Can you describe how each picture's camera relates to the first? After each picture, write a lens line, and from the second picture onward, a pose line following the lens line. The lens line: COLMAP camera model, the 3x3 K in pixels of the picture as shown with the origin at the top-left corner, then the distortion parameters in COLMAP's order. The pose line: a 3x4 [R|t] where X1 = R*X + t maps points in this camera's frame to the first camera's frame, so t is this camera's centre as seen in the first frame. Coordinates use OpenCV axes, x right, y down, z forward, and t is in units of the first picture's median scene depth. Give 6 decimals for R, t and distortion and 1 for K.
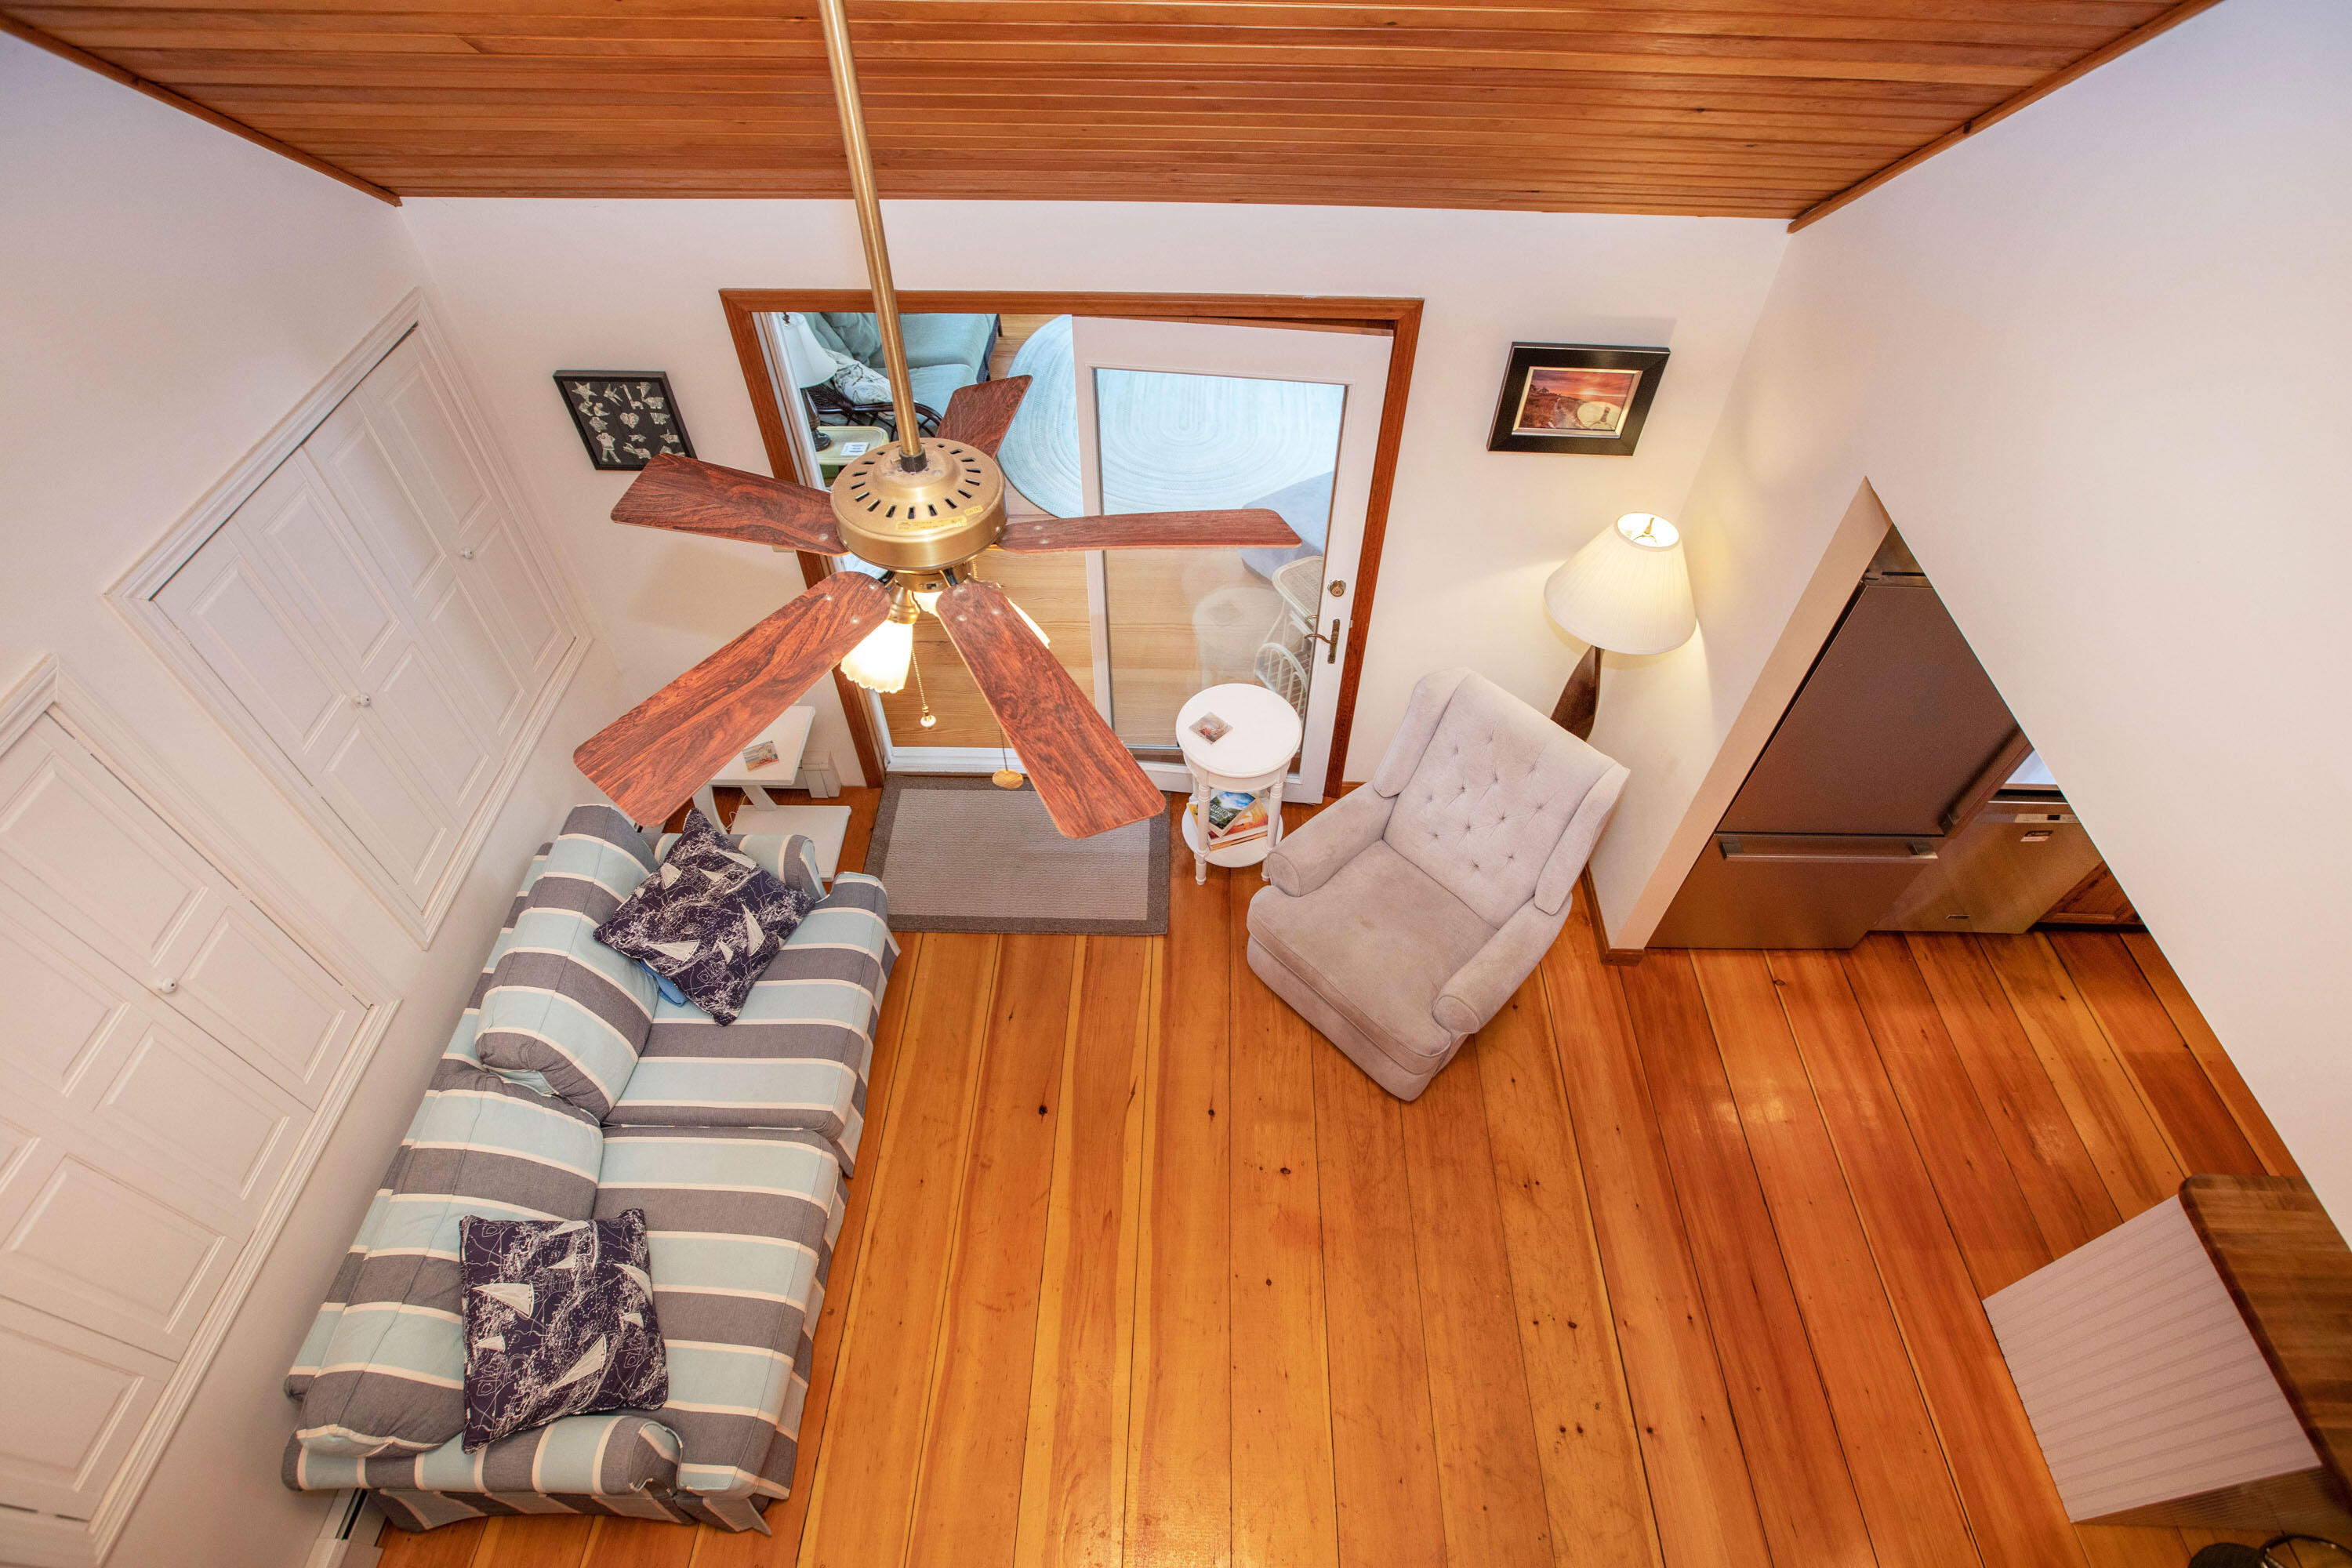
lens RADIAL K [[1139.8, 0, 1175.0], [0, 1139.8, 780.2], [0, 0, 1]] dist [-0.039949, 0.000764]
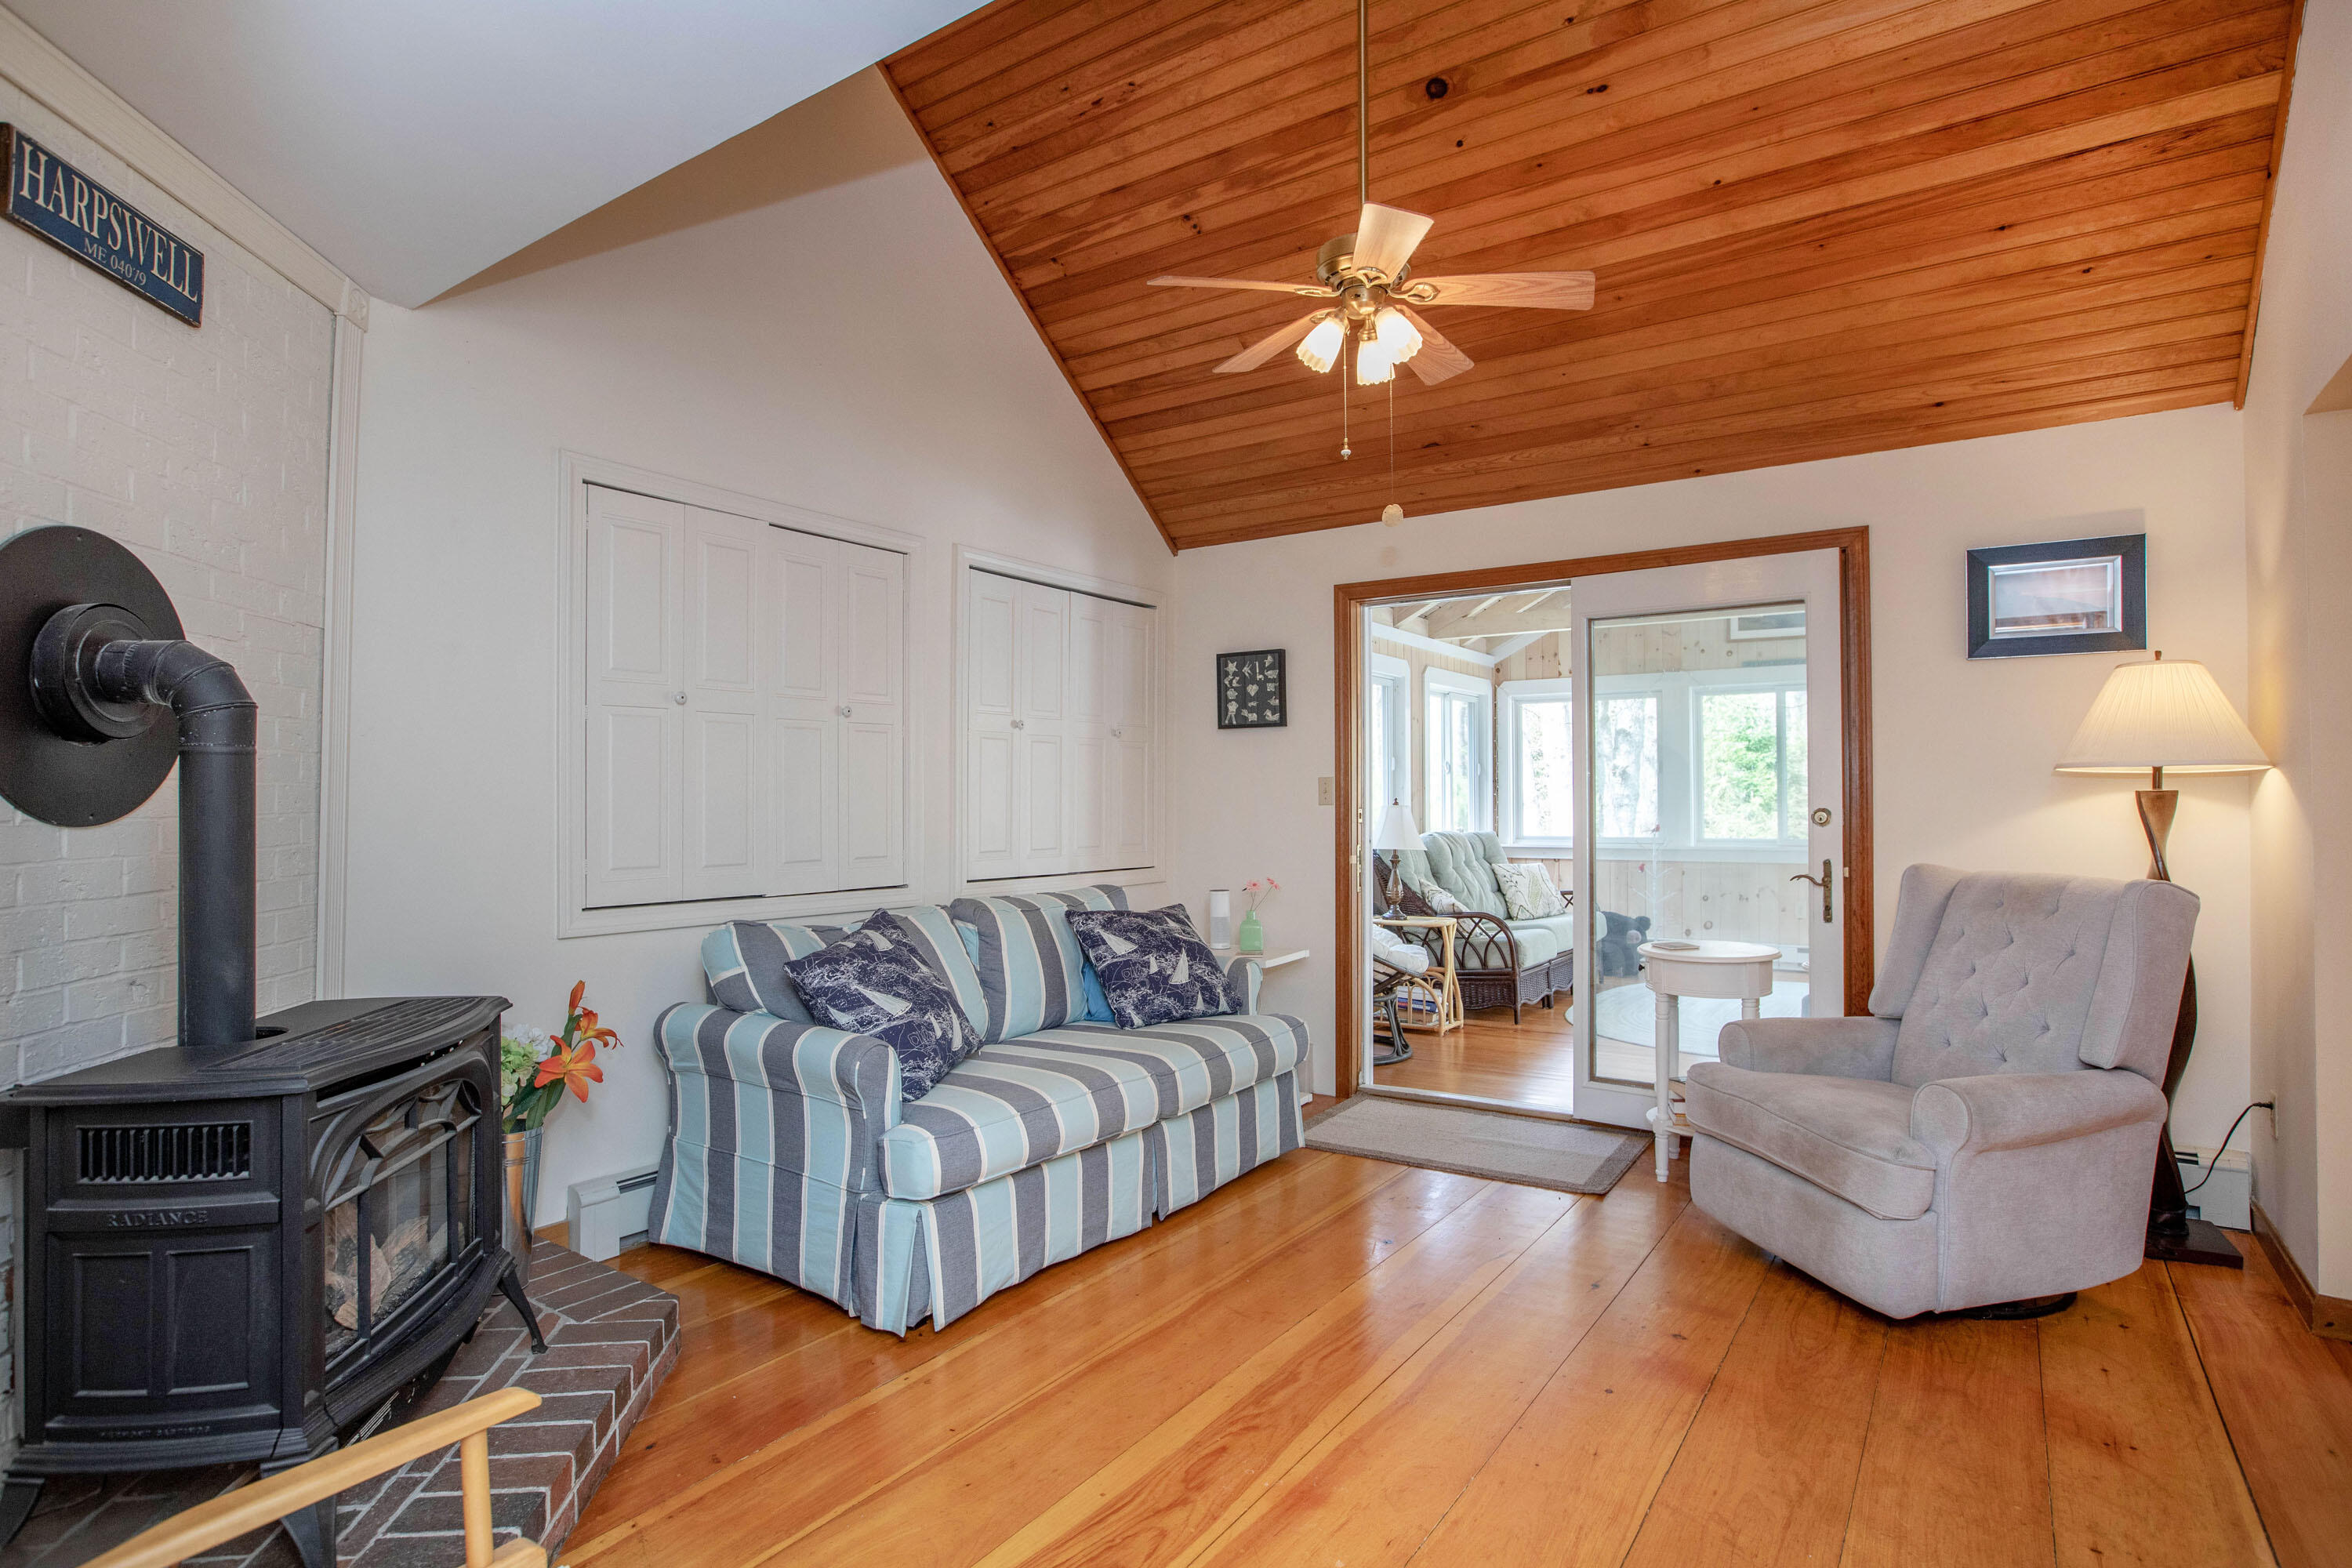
lens RADIAL K [[1219.3, 0, 1169.5], [0, 1219.3, 781.8], [0, 0, 1]] dist [-0.003126, 0.002293]
pose [[0.838911, -0.012770, -0.544118, 0.268414], [-0.413956, 0.634103, -0.653111, 0.811783], [0.353367, 0.773143, 0.526670, 0.240497]]
